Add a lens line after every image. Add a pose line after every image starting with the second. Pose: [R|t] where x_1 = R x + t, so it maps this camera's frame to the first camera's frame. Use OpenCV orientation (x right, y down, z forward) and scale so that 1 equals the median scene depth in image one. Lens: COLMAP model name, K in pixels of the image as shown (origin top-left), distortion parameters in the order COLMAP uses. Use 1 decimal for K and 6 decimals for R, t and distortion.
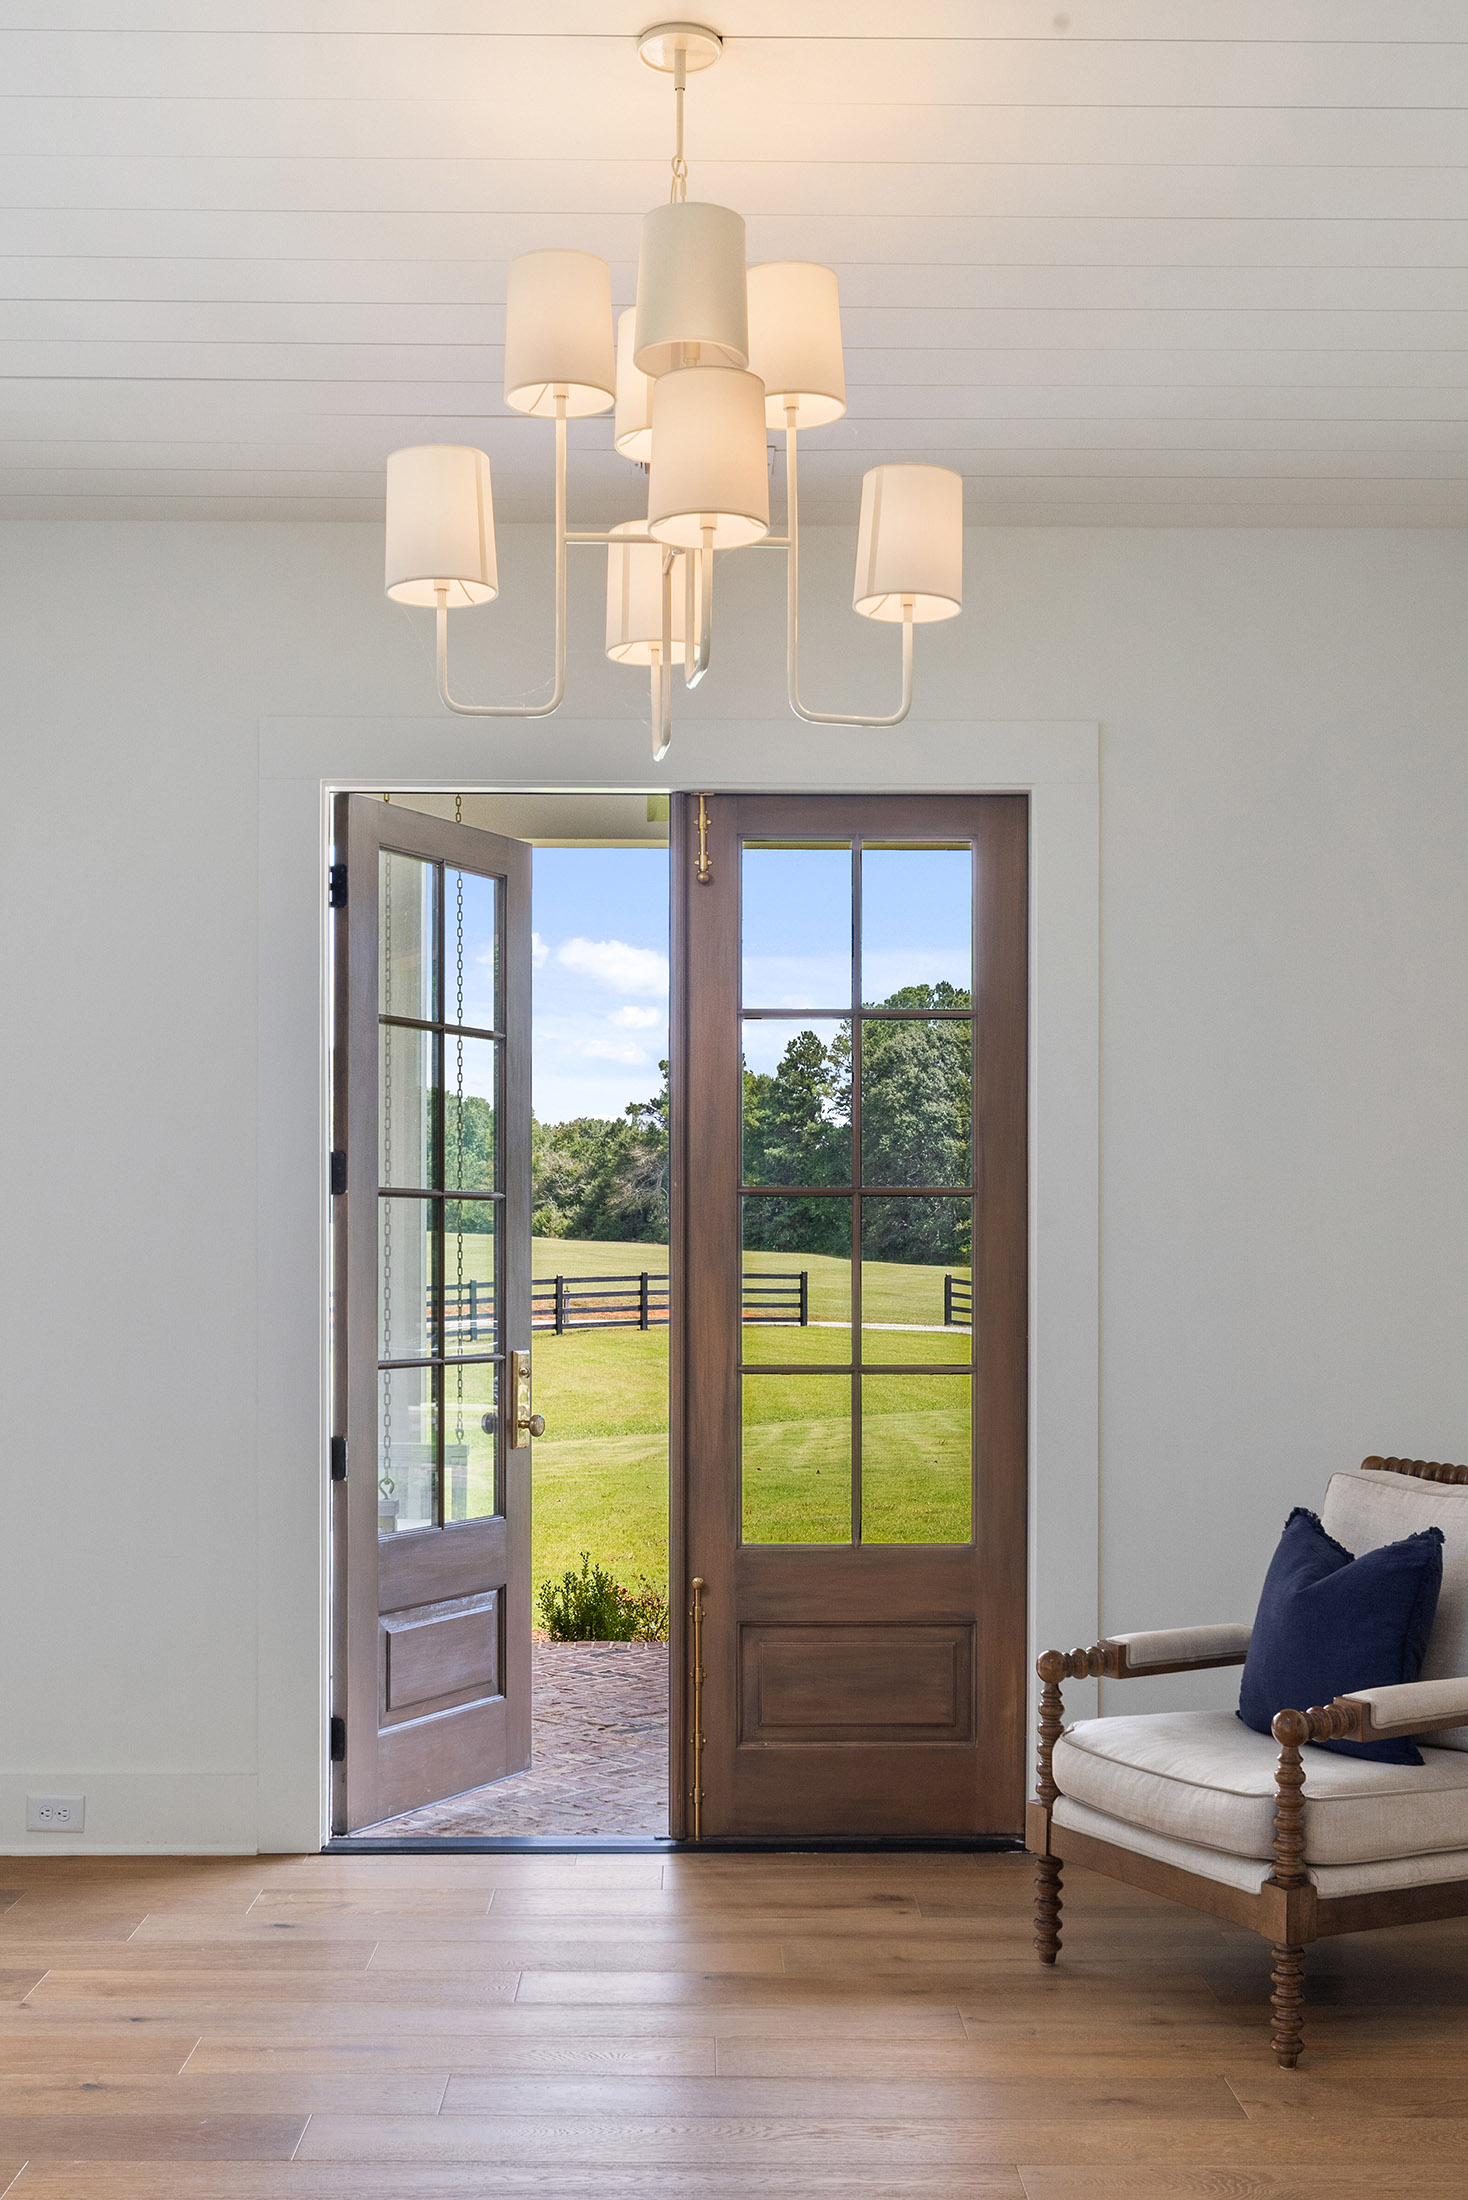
lens RADIAL K [[2448.2, 0, 723.7], [0, 2448.2, 1210.8], [0, 0, 1]] dist [0.014613, 0.000000]
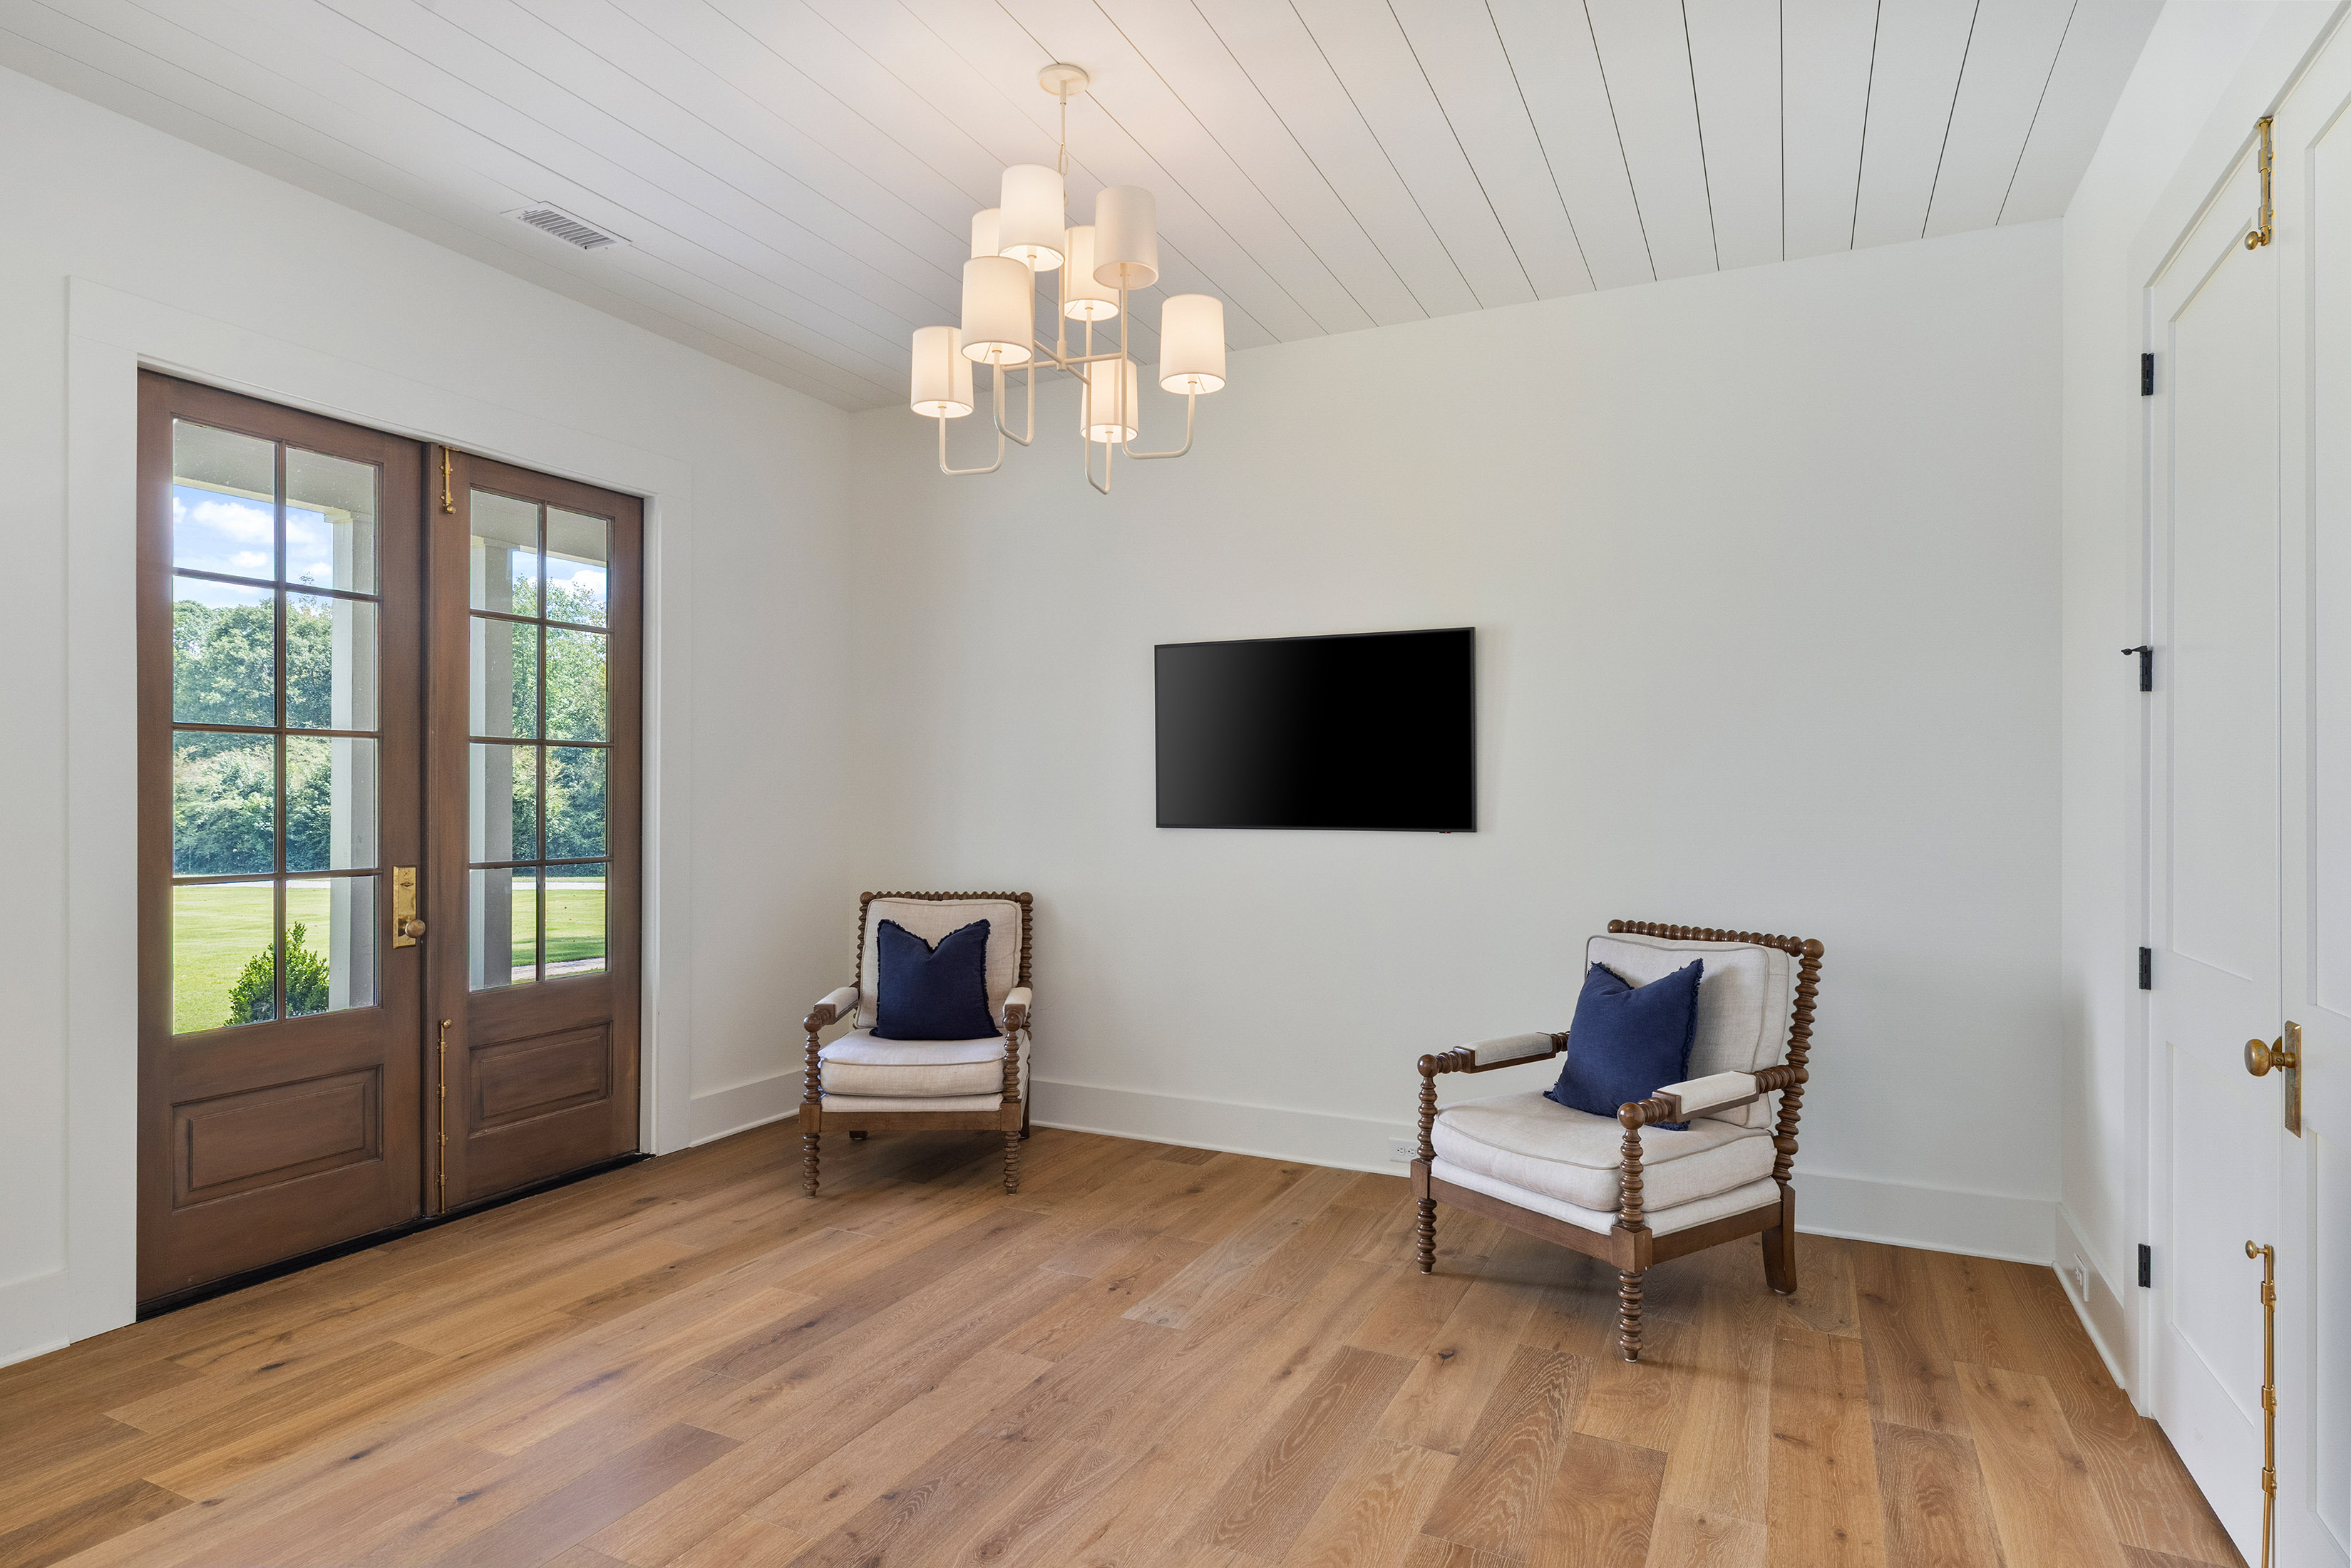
lens RADIAL K [[1290.8, 0, 1175.2], [0, 1290.8, 790.8], [0, 0, 1]] dist [0.000228, -0.000020]
pose [[0.435713, -0.000046, 0.900086, -0.537189], [-0.011103, 0.999924, 0.005426, 0.014577], [-0.900017, -0.012358, 0.435679, 0.359470]]
